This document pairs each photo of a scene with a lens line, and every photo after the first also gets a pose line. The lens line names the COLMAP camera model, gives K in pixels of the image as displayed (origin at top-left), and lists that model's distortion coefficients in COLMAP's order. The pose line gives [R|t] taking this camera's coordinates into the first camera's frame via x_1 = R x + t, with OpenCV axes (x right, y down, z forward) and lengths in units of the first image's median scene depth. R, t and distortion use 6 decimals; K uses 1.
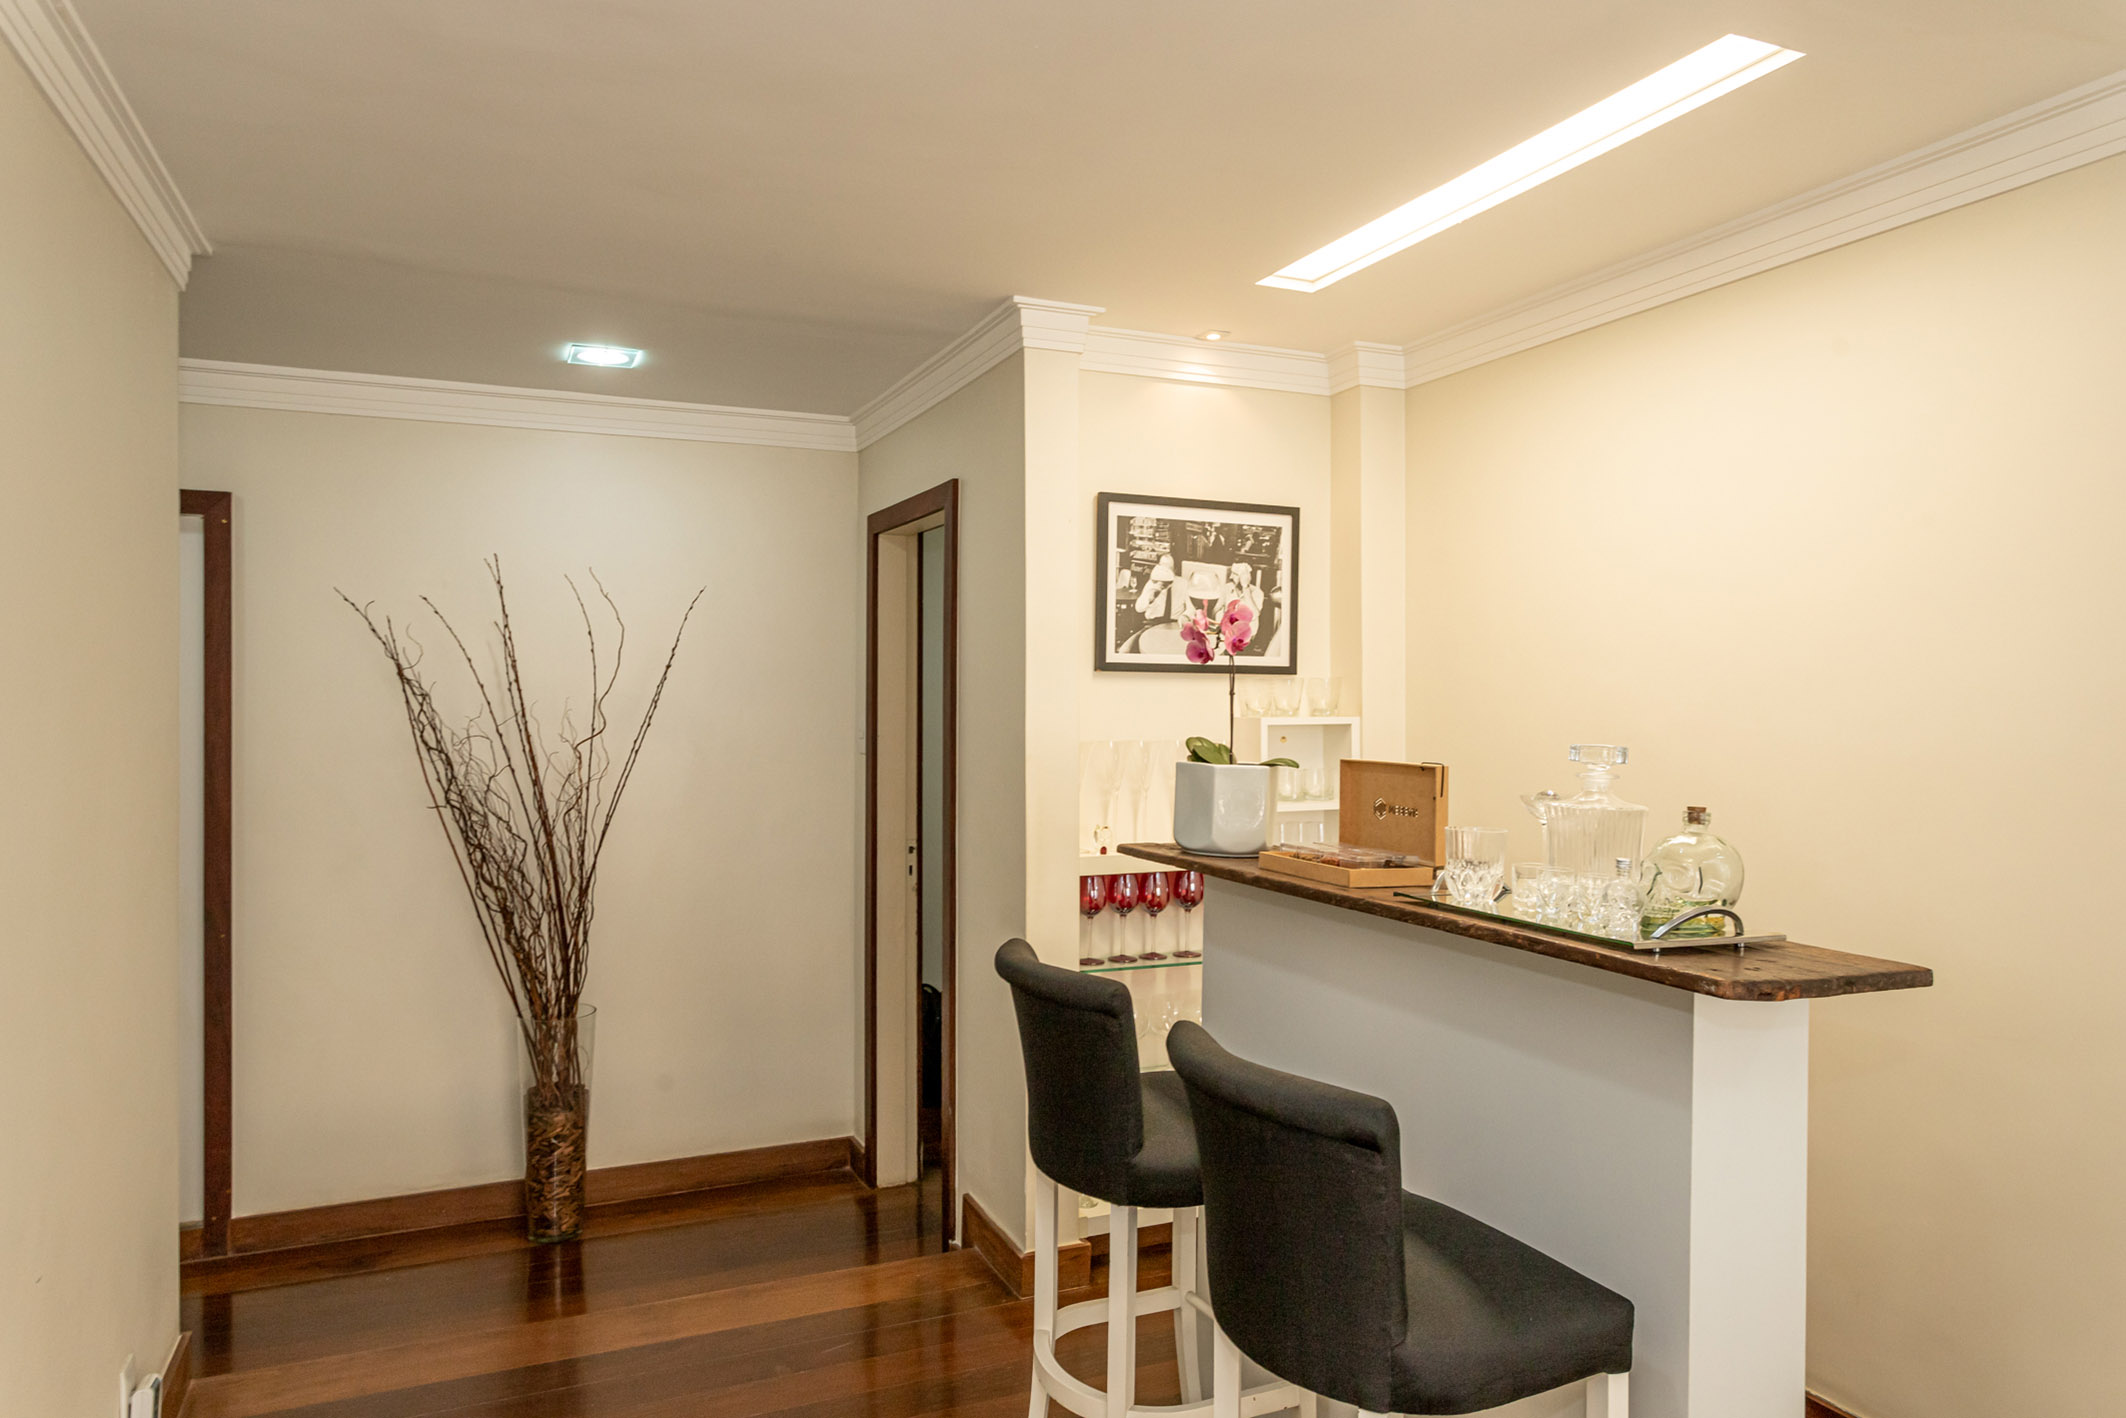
lens RADIAL K [[1375.4, 0, 1048.8], [0, 1375.4, 707.0], [0, 0, 1]] dist [-0.001939, 0.001317]
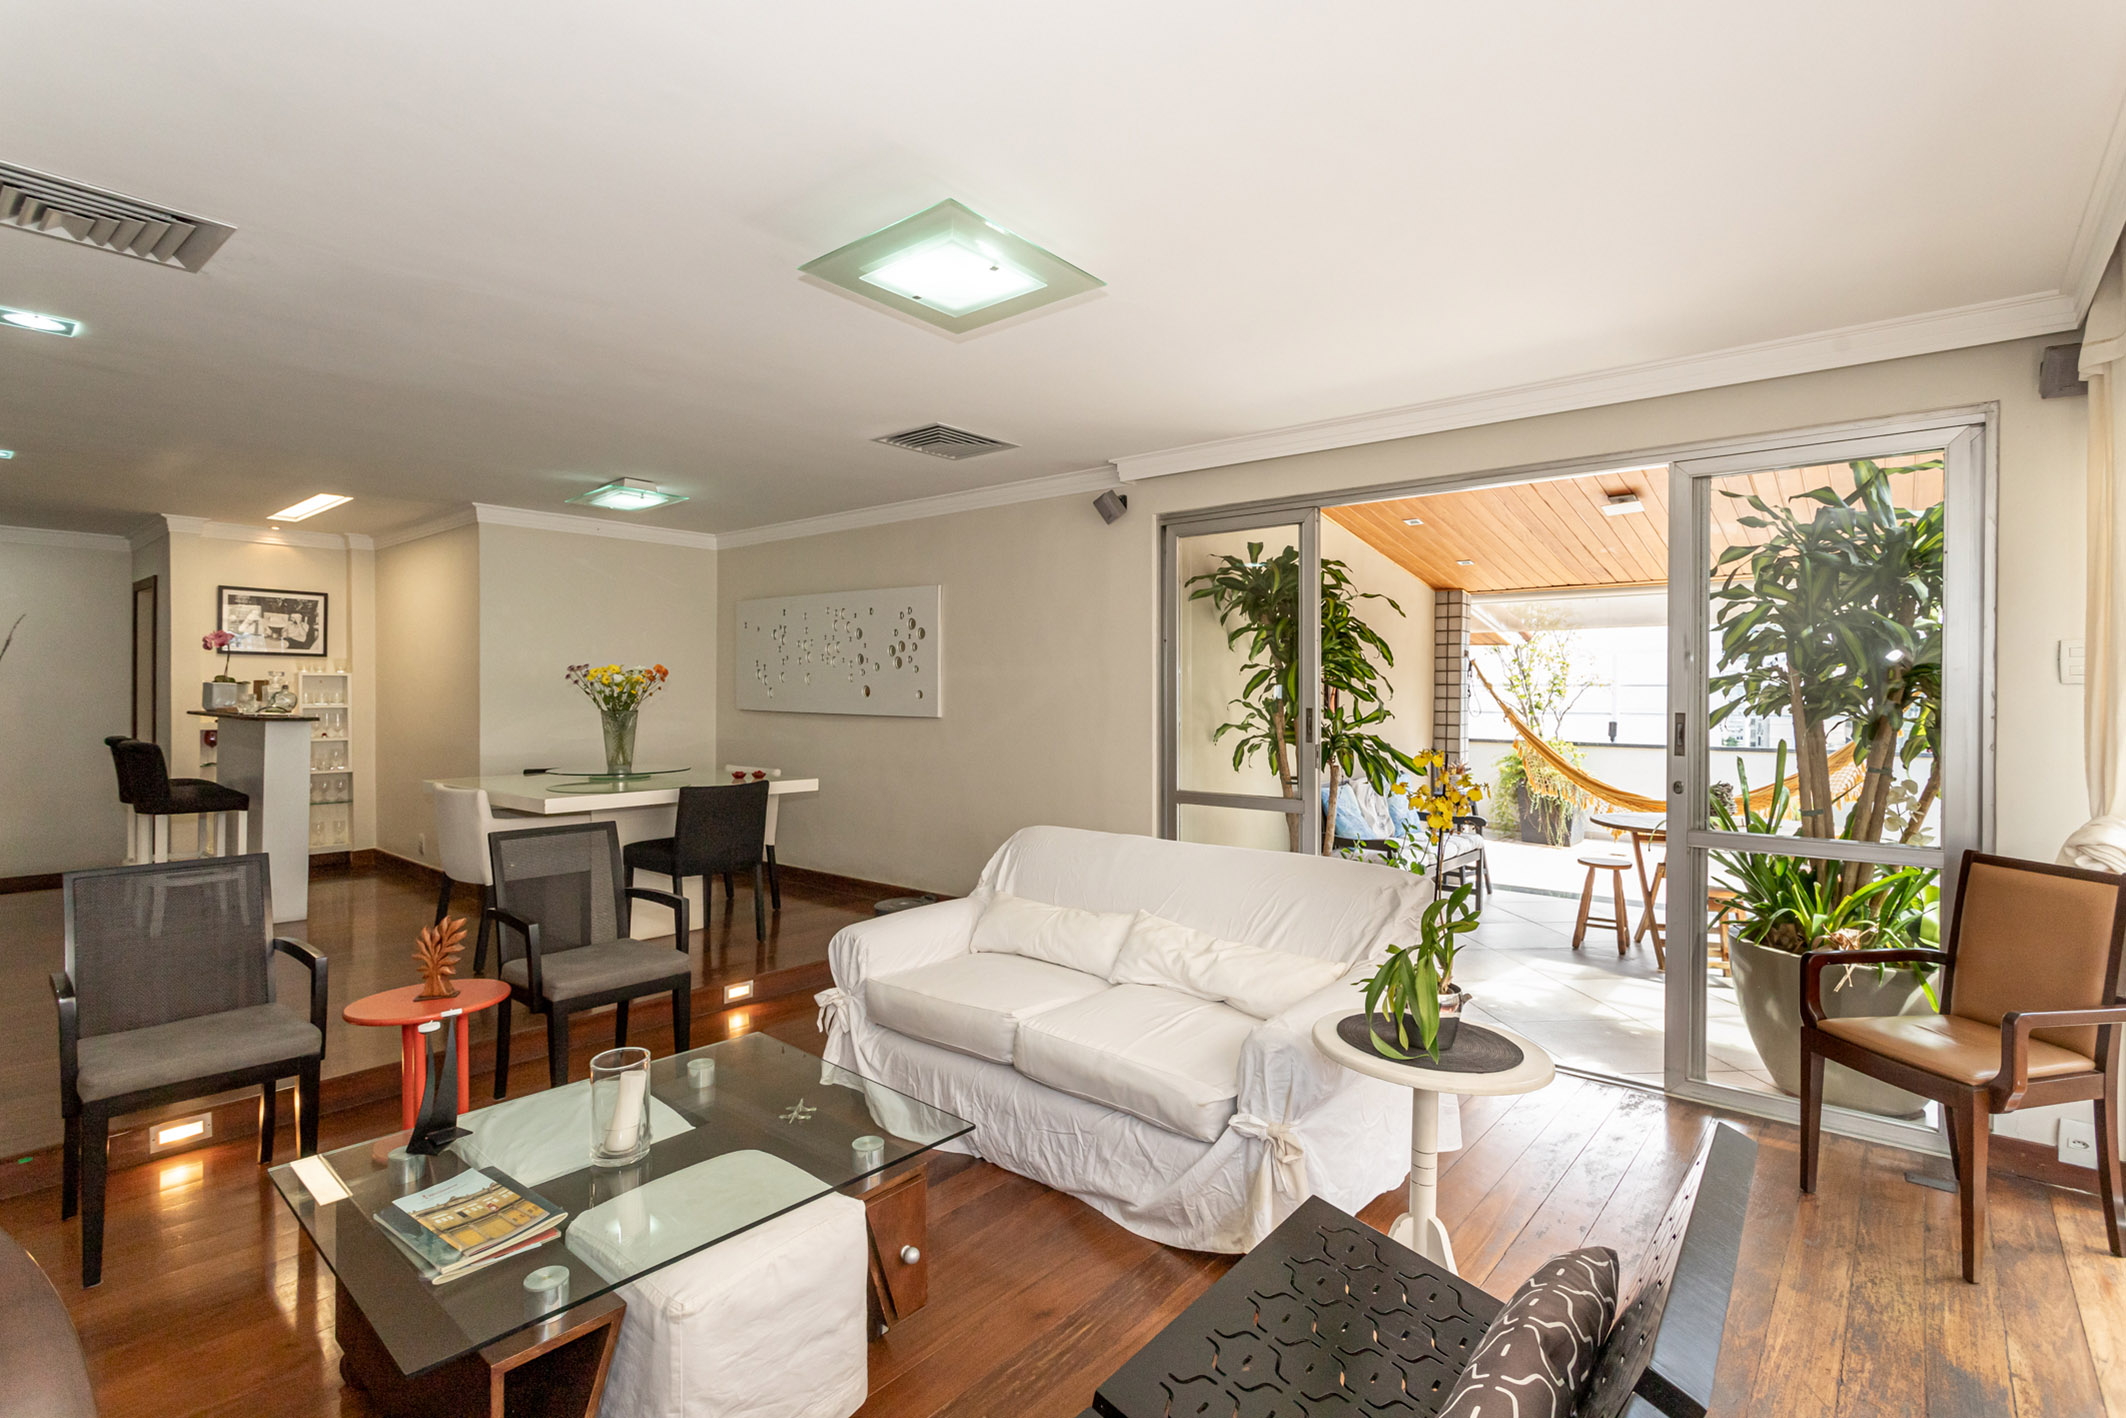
lens RADIAL K [[1022.2, 0, 1067.2], [0, 1022.2, 706.4], [0, 0, 1]] dist [0.005178, 0.000775]
pose [[0.898939, -0.001483, 0.438072, 0.594747], [-0.002497, 0.999961, 0.008509, 0.050452], [-0.438068, -0.008744, 0.898899, -1.374838]]
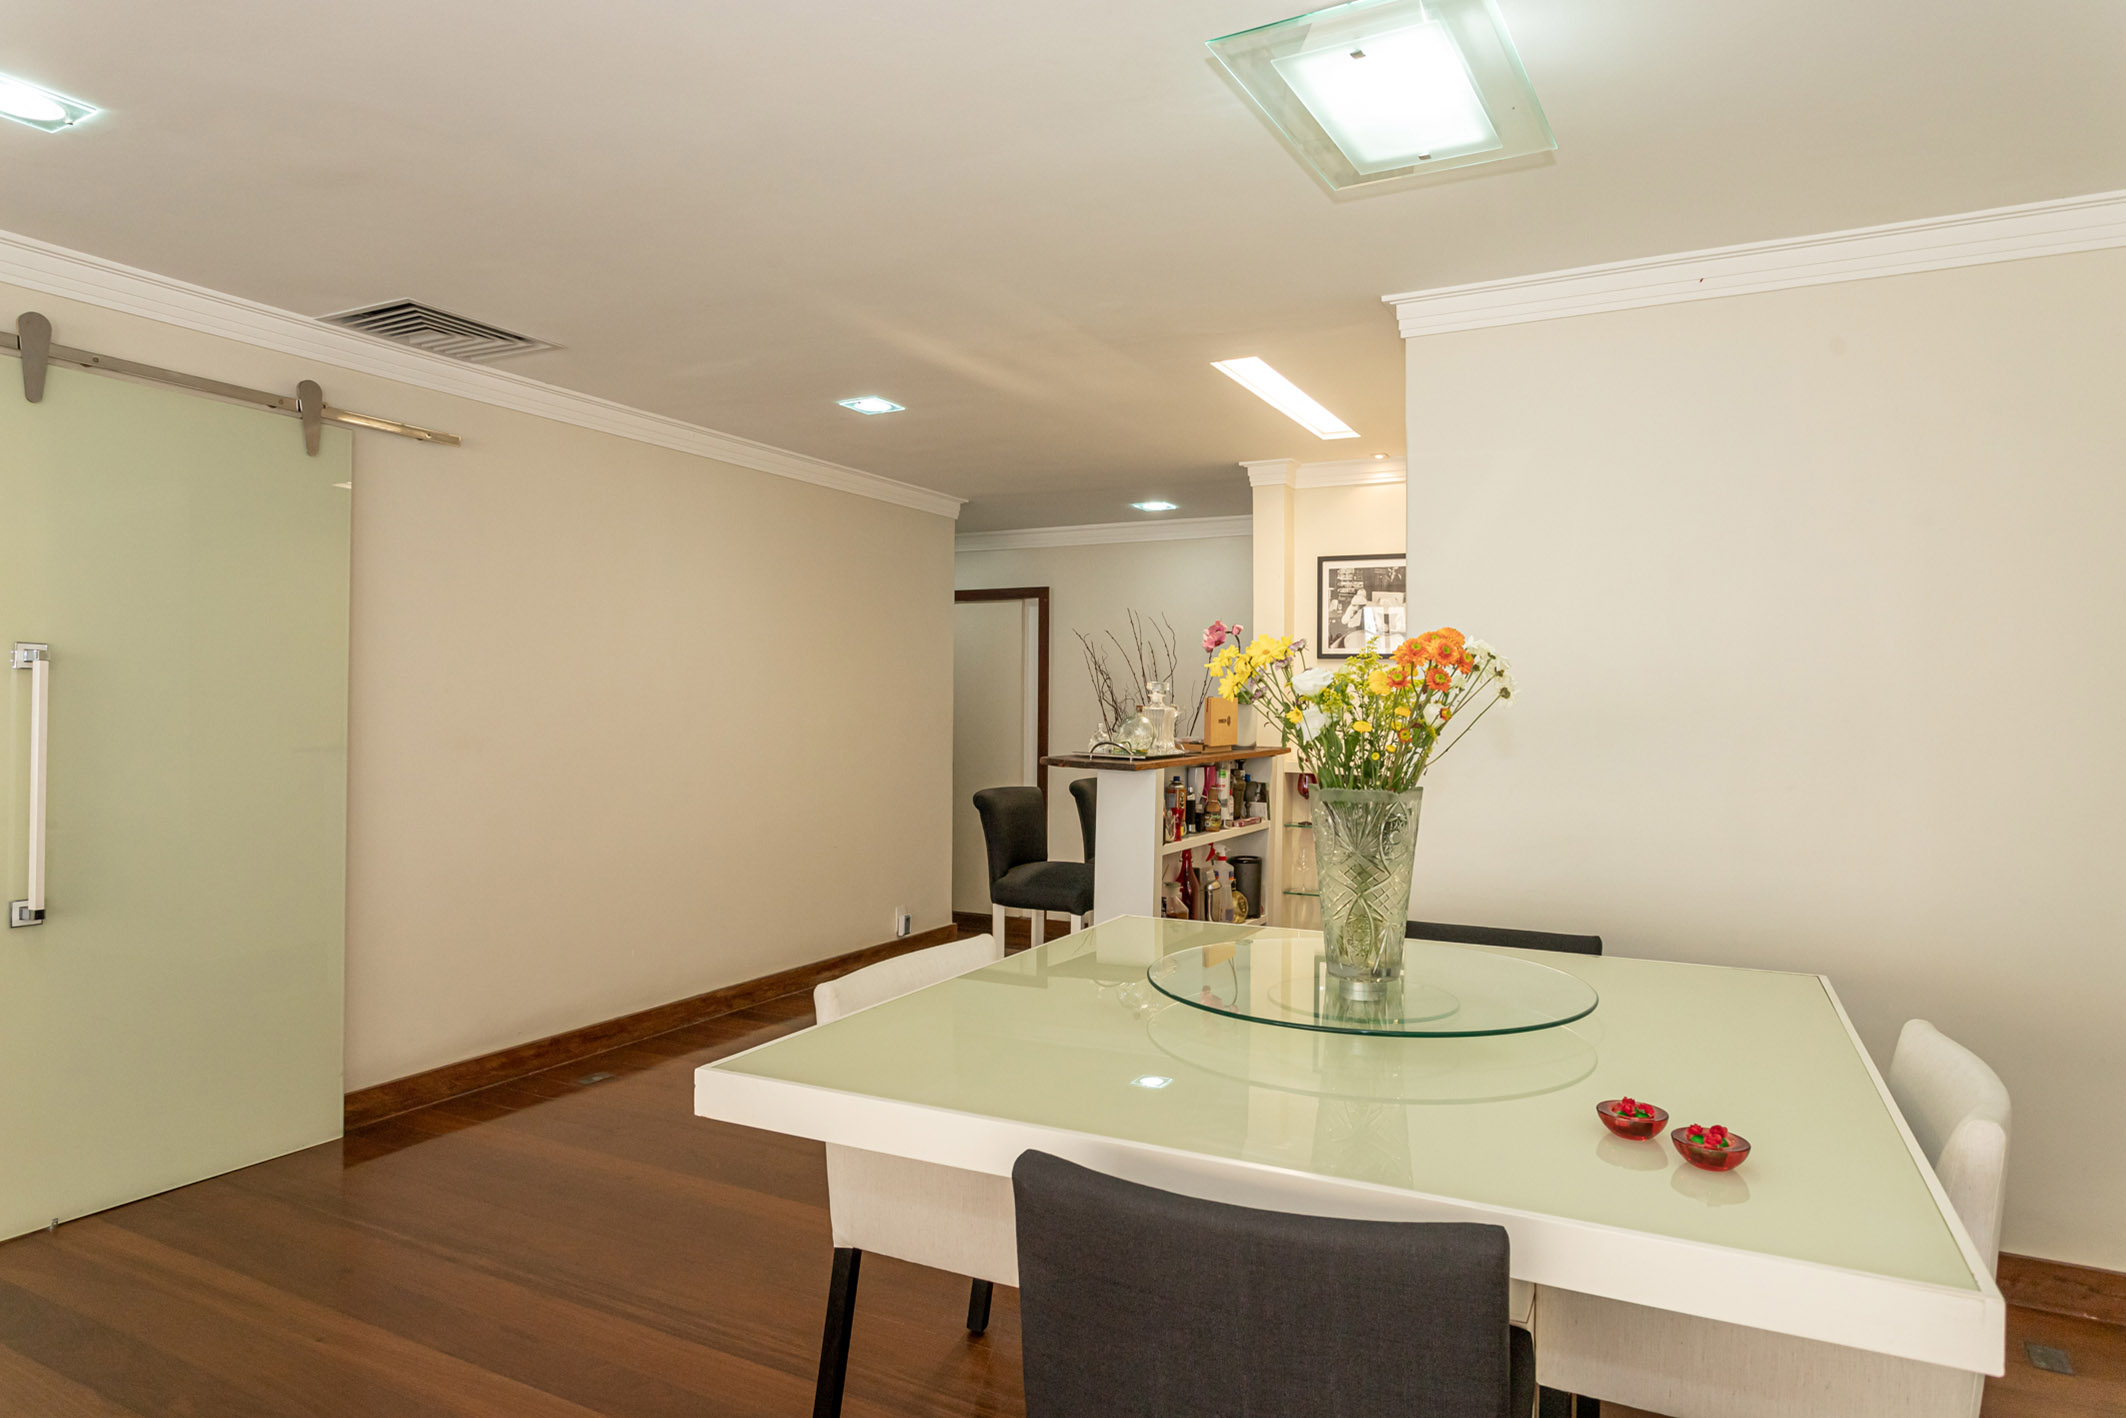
lens RADIAL K [[1292.9, 0, 1061.0], [0, 1292.9, 705.2], [0, 0, 1]] dist [-0.000922, -0.000159]
pose [[0.589122, 0.009351, -0.807990, 1.105882], [-0.016763, 0.999859, -0.000651, 0.037083], [0.807870, 0.013928, 0.589196, -0.218184]]
